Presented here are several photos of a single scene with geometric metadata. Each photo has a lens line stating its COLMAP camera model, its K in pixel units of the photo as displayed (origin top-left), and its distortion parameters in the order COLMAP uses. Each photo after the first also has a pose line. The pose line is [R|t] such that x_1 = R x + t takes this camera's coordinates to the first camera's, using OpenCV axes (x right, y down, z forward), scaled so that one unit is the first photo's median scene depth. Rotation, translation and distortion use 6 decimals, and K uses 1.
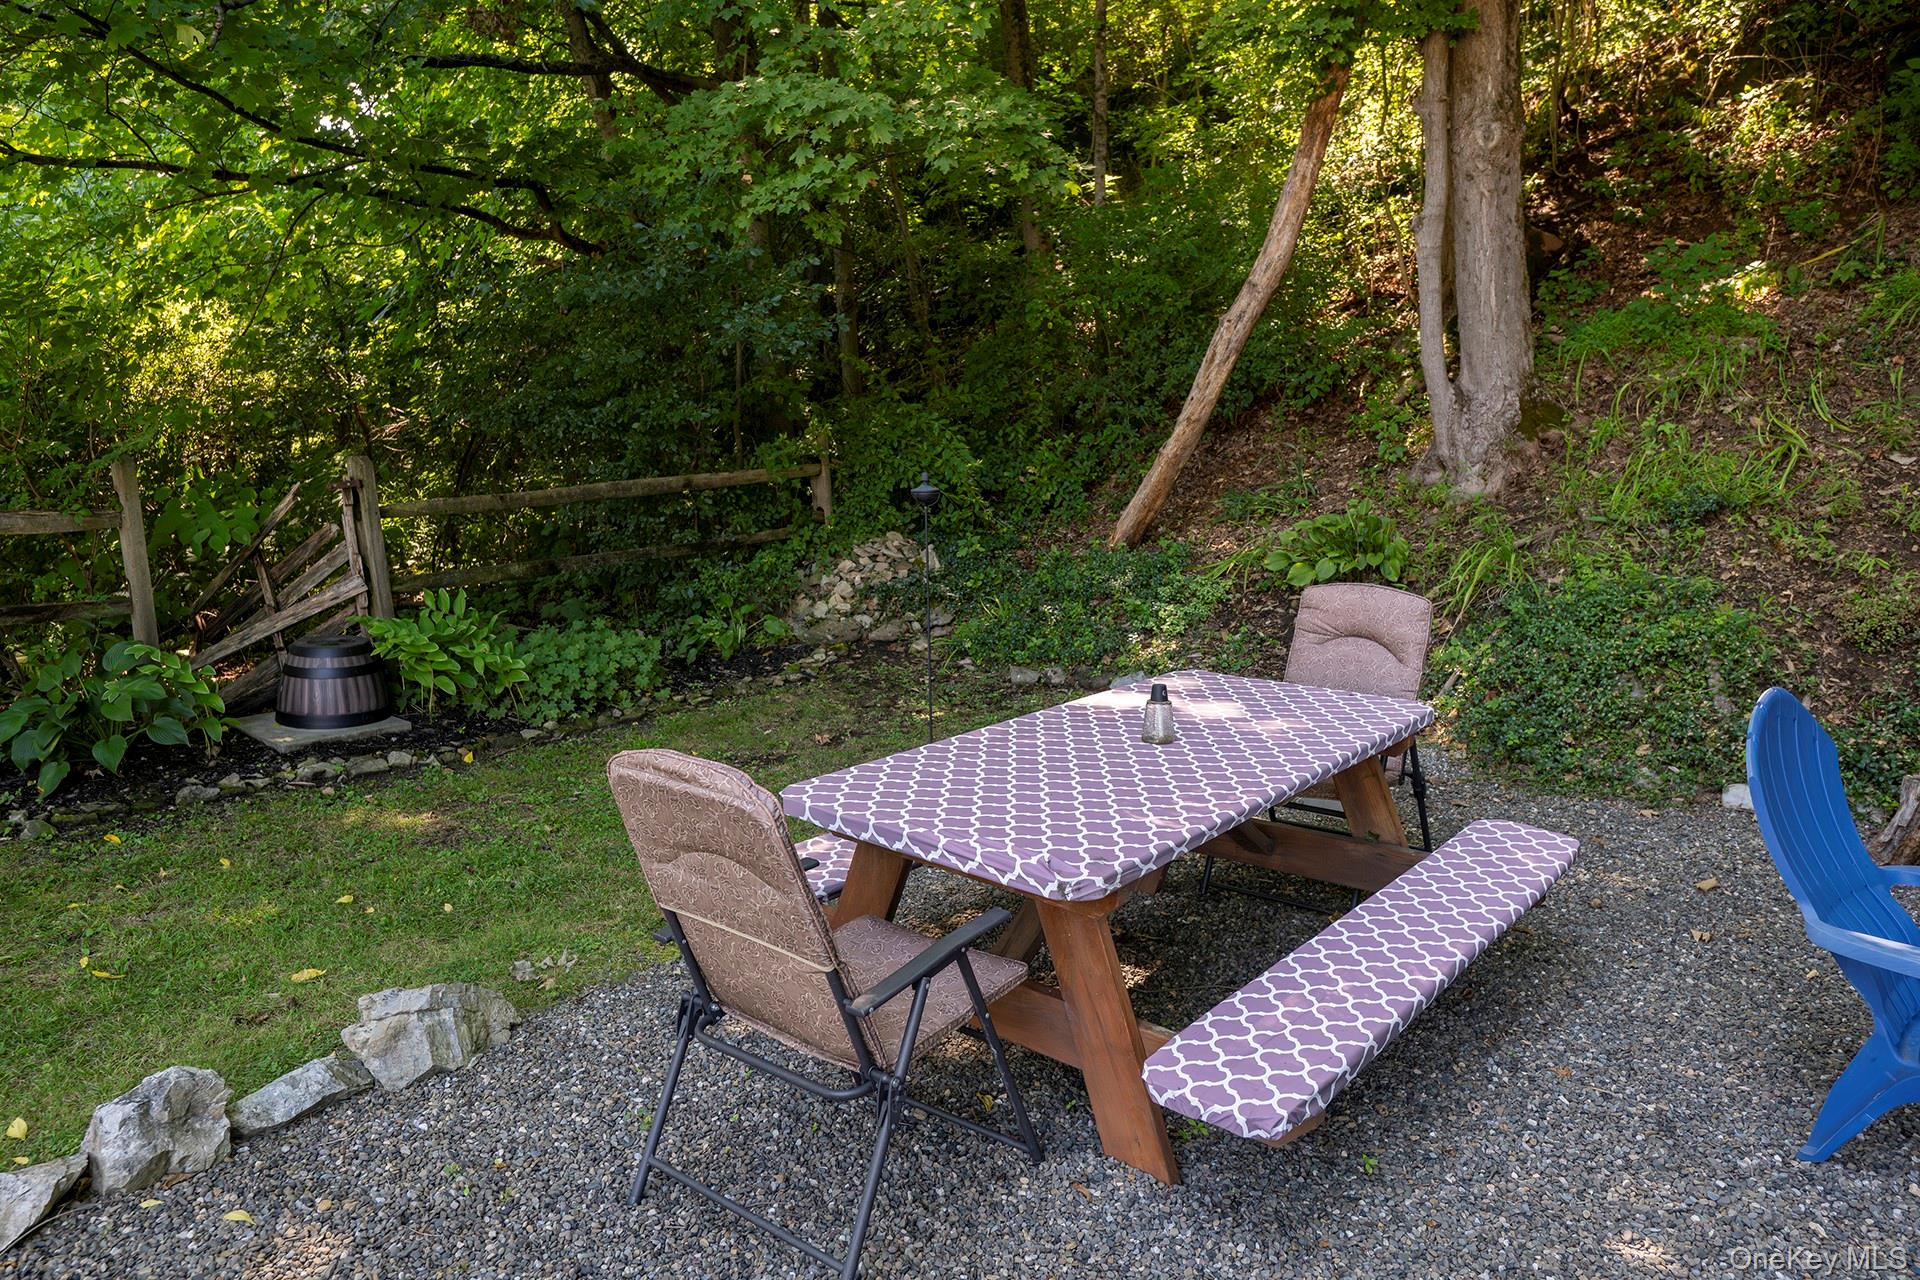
lens RADIAL K [[1280.0, 0, 956.1], [0, 1280.0, 641.0], [0, 0, 1]] dist [0.000387, 0.003015]
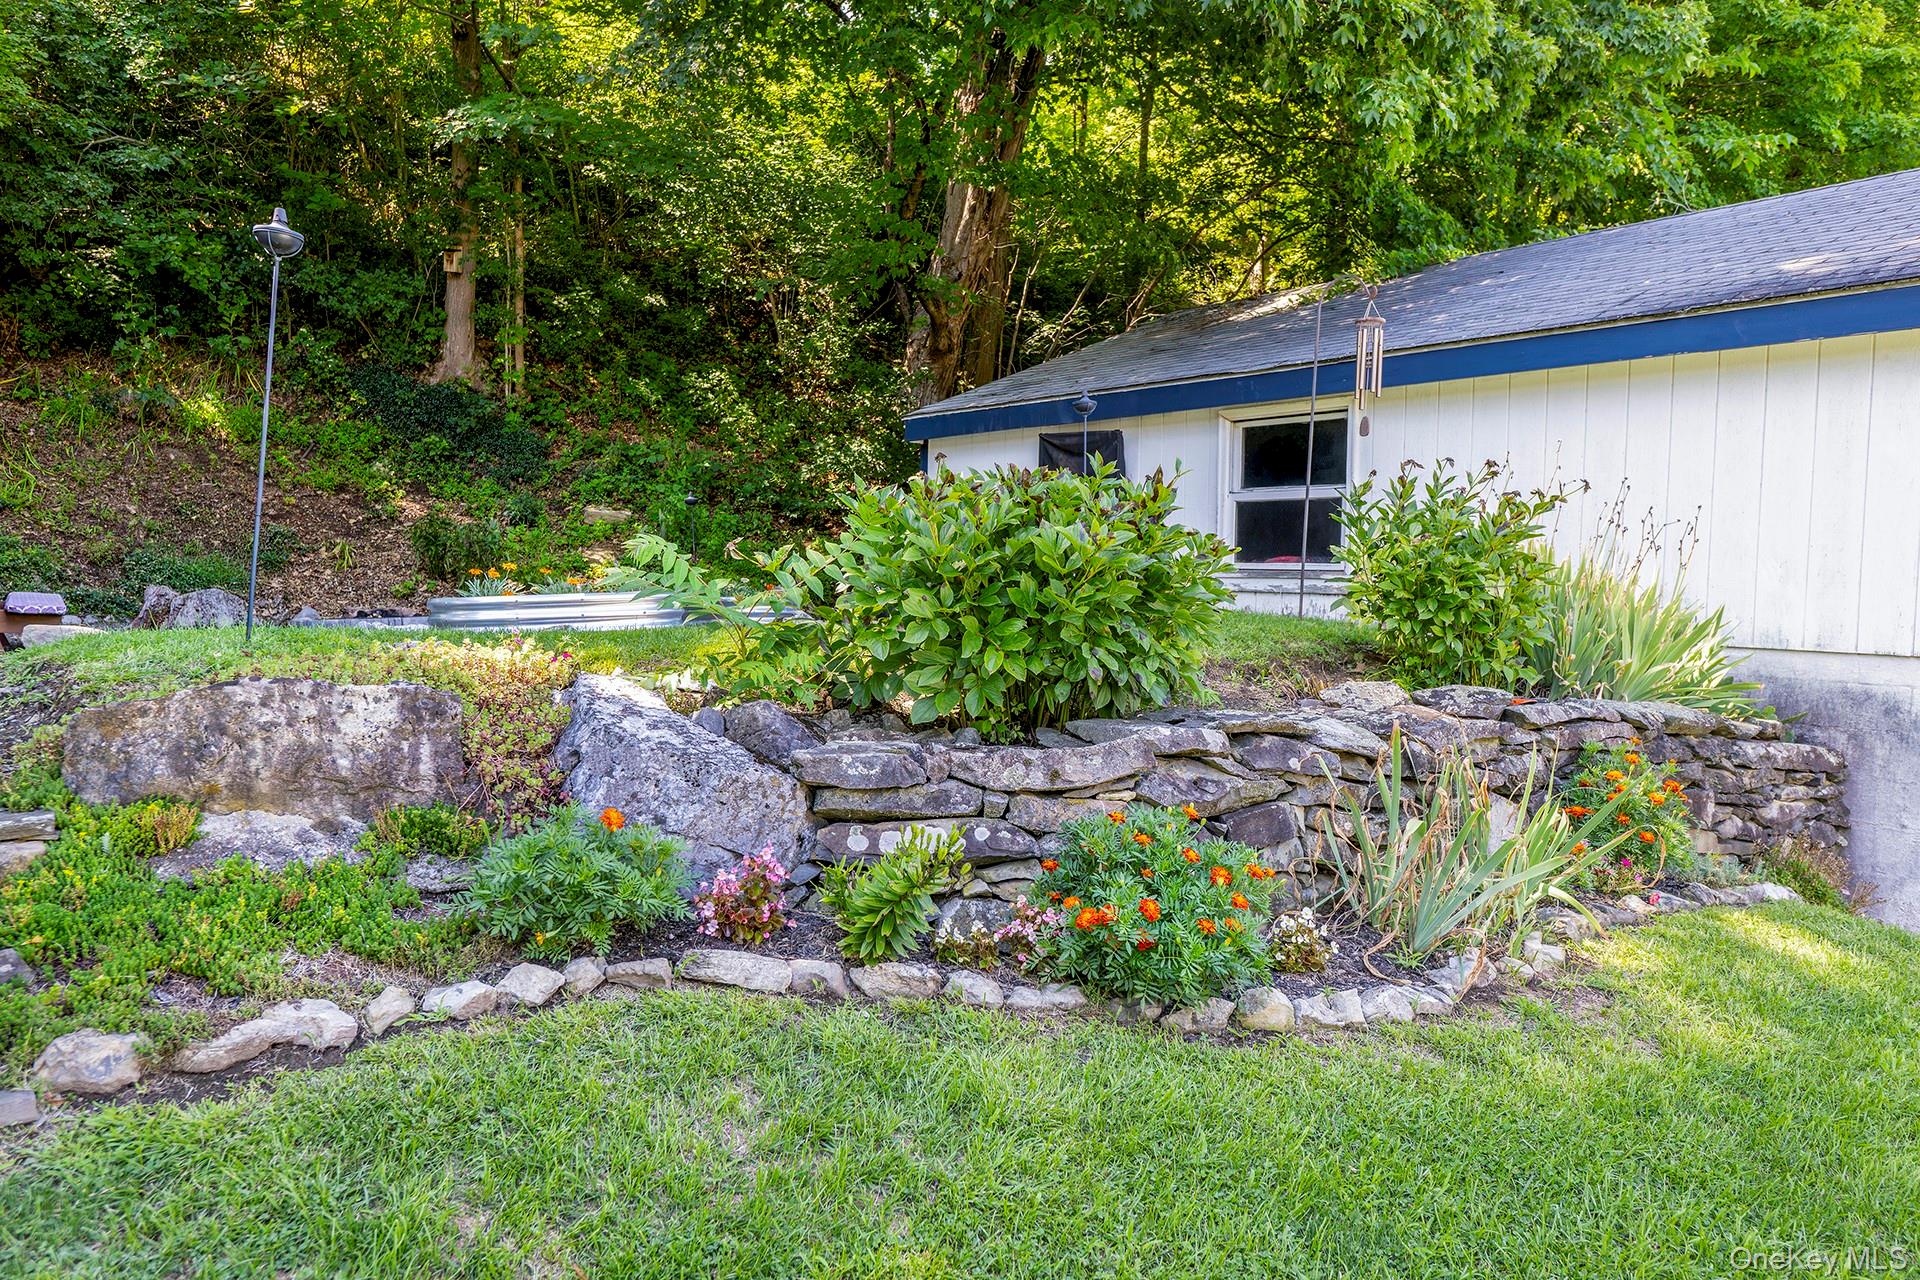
lens RADIAL K [[1280.0, 0, 956.0], [0, 1280.0, 645.1], [0, 0, 1]] dist [0.000387, 0.003015]
pose [[0.228428, -0.036566, 0.972874, -0.726505], [0.132507, 0.991163, 0.006141, 0.213303], [-0.964501, 0.127510, 0.231255, -0.602465]]
